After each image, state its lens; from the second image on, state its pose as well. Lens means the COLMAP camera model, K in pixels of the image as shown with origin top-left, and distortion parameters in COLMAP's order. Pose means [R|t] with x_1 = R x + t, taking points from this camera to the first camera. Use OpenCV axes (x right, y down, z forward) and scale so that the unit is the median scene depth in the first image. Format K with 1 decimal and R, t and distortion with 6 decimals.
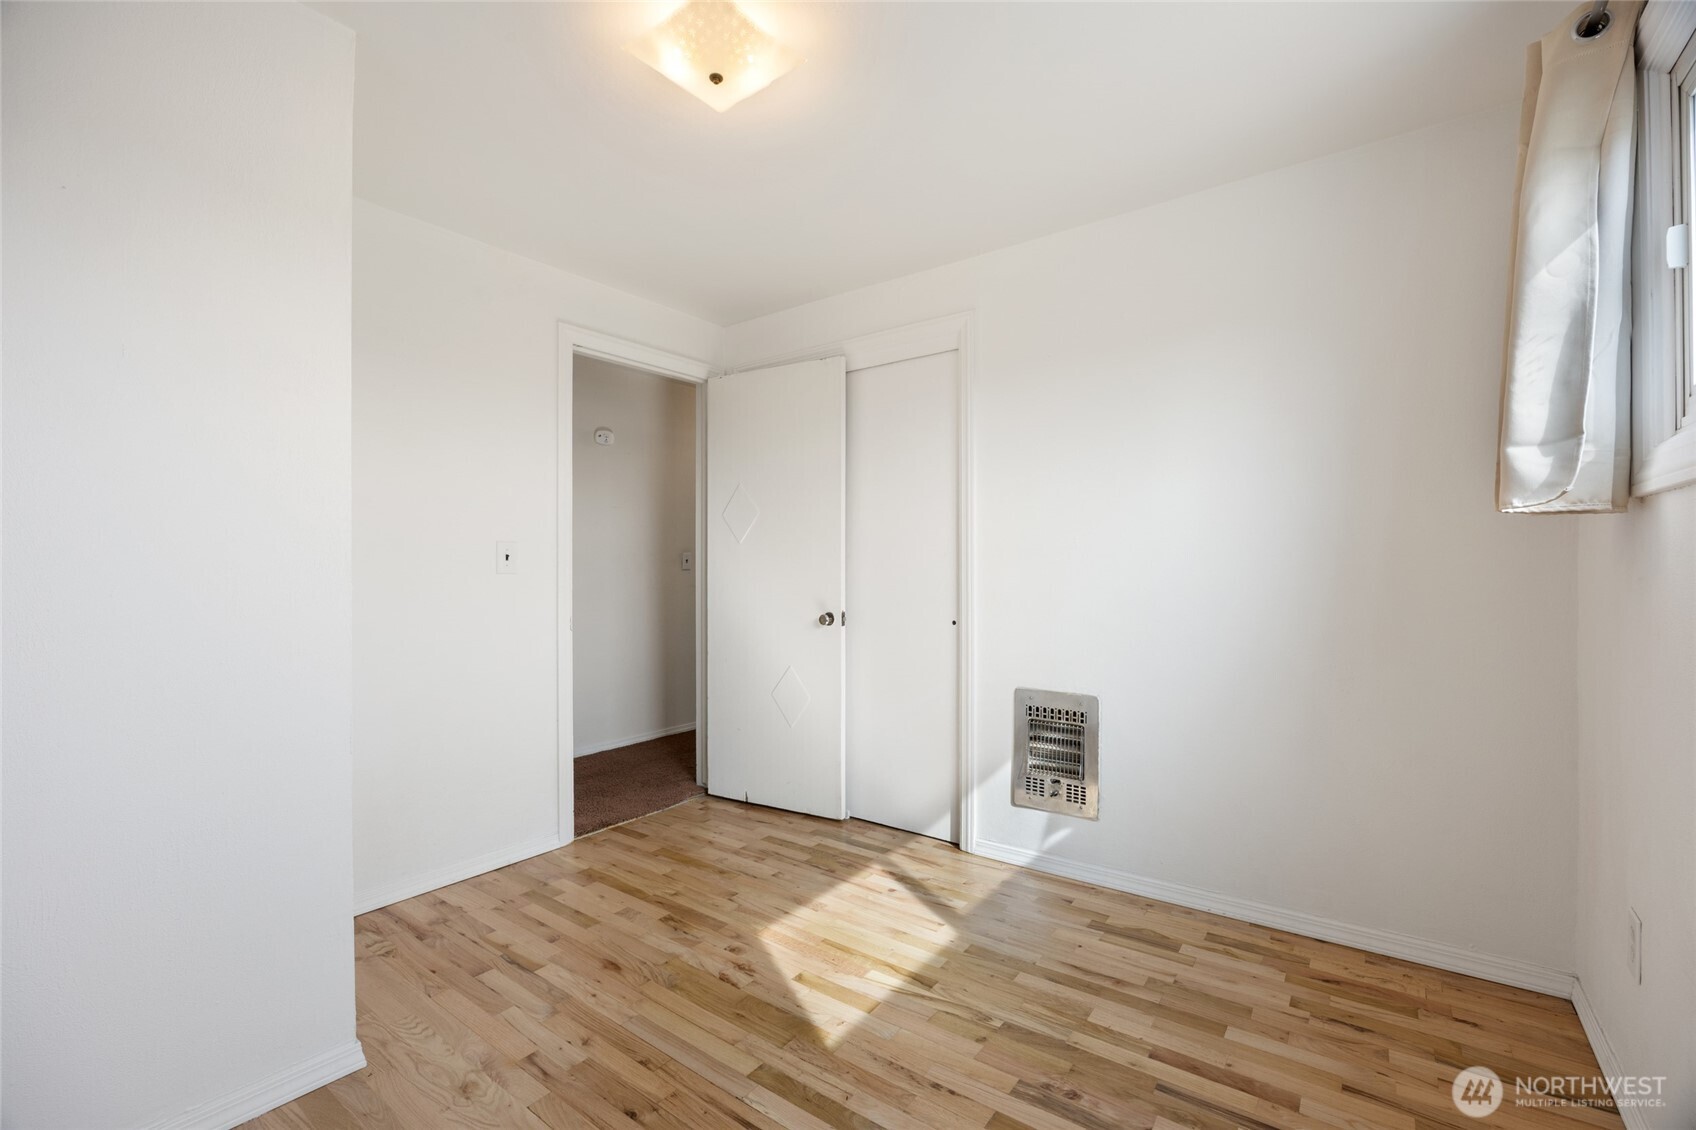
lens RADIAL K [[727.6, 0, 852.3], [0, 727.6, 568.7], [0, 0, 1]] dist [-0.019384, 0.001163]
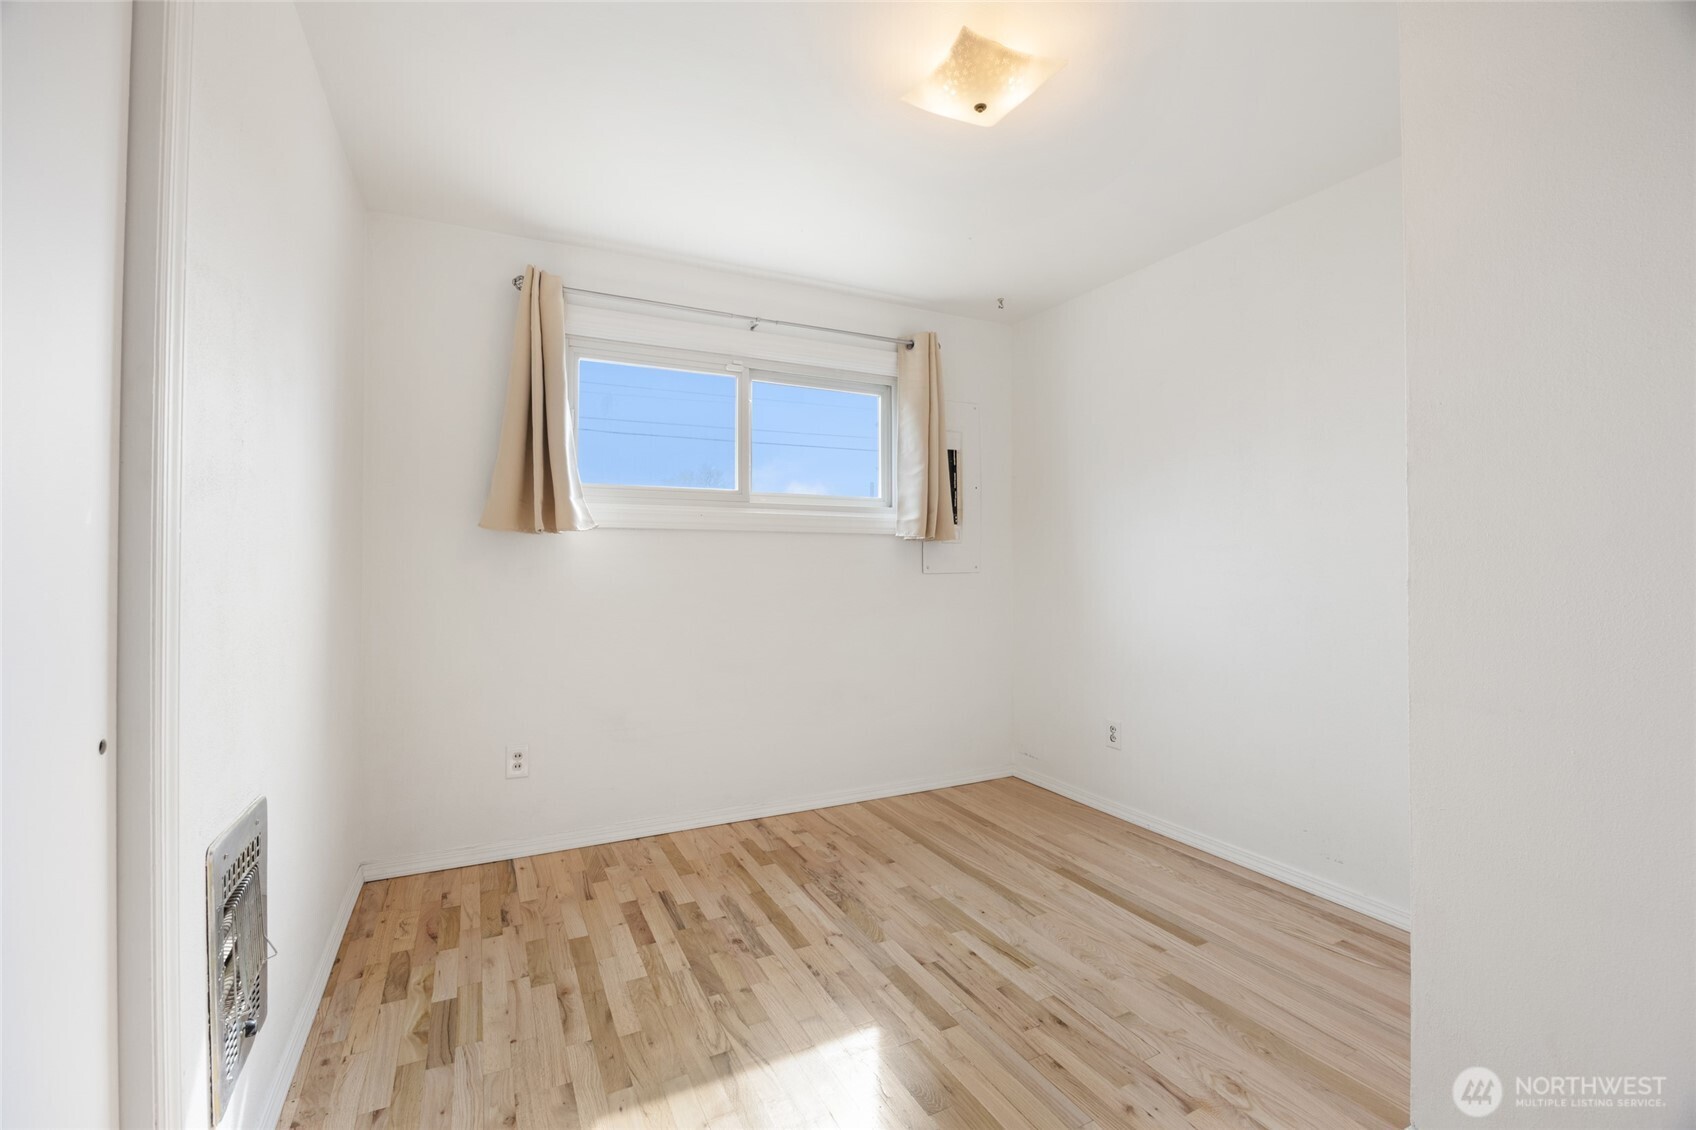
lens RADIAL K [[727.6, 0, 851.5], [0, 727.6, 560.7], [0, 0, 1]] dist [-0.019384, 0.001163]
pose [[-0.896473, 0.005337, 0.443067, -0.448993], [0.005447, 0.999985, -0.001024, 0.000911], [-0.443066, 0.001495, -0.896488, 1.884827]]
